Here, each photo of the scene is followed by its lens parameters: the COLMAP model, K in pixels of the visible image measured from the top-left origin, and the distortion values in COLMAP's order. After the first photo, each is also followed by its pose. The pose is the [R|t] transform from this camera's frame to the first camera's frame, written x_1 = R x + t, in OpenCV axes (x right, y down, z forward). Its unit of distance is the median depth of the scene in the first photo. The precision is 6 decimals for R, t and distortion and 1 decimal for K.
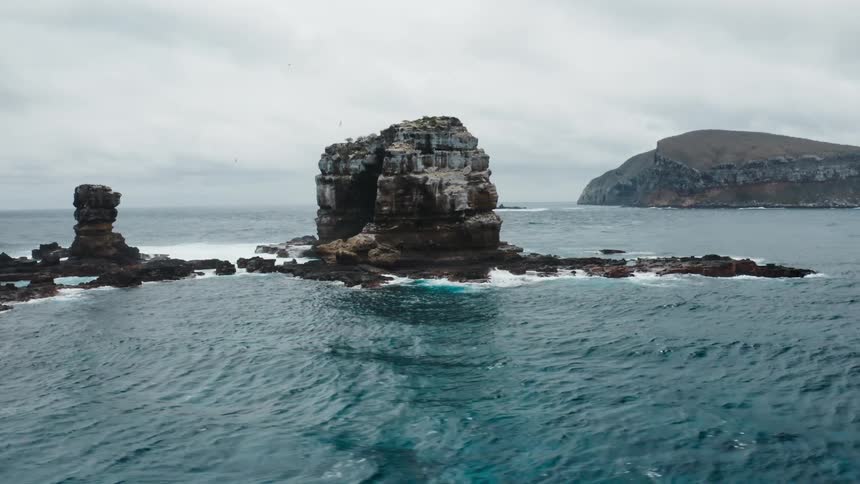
lens RADIAL K [[712.4, 0, 430.0], [0, 712.4, 242.0], [0, 0, 1]] dist [-0.008800, 0.000062]
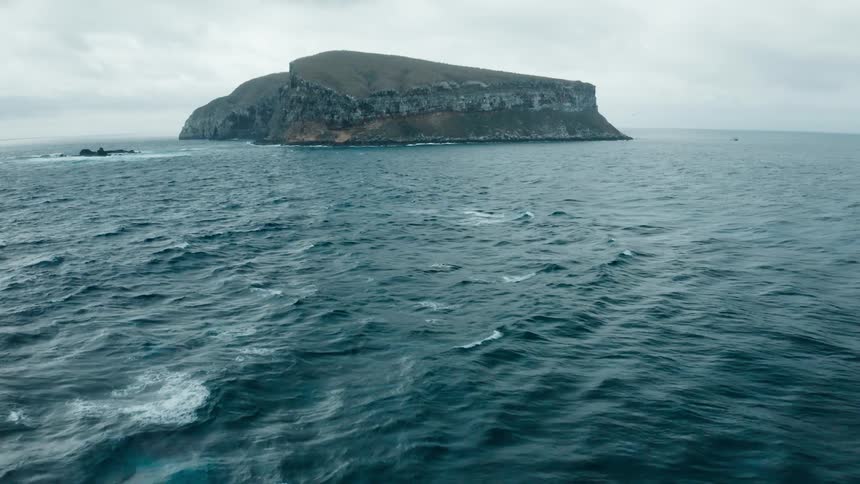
lens RADIAL K [[712.4, 0, 430.0], [0, 712.4, 242.0], [0, 0, 1]] dist [-0.008800, 0.000062]
pose [[0.844486, -0.099160, 0.526317, 0.003847], [0.047338, 0.992684, 0.111072, -0.023107], [-0.533481, -0.068884, 0.843003, 0.253762]]
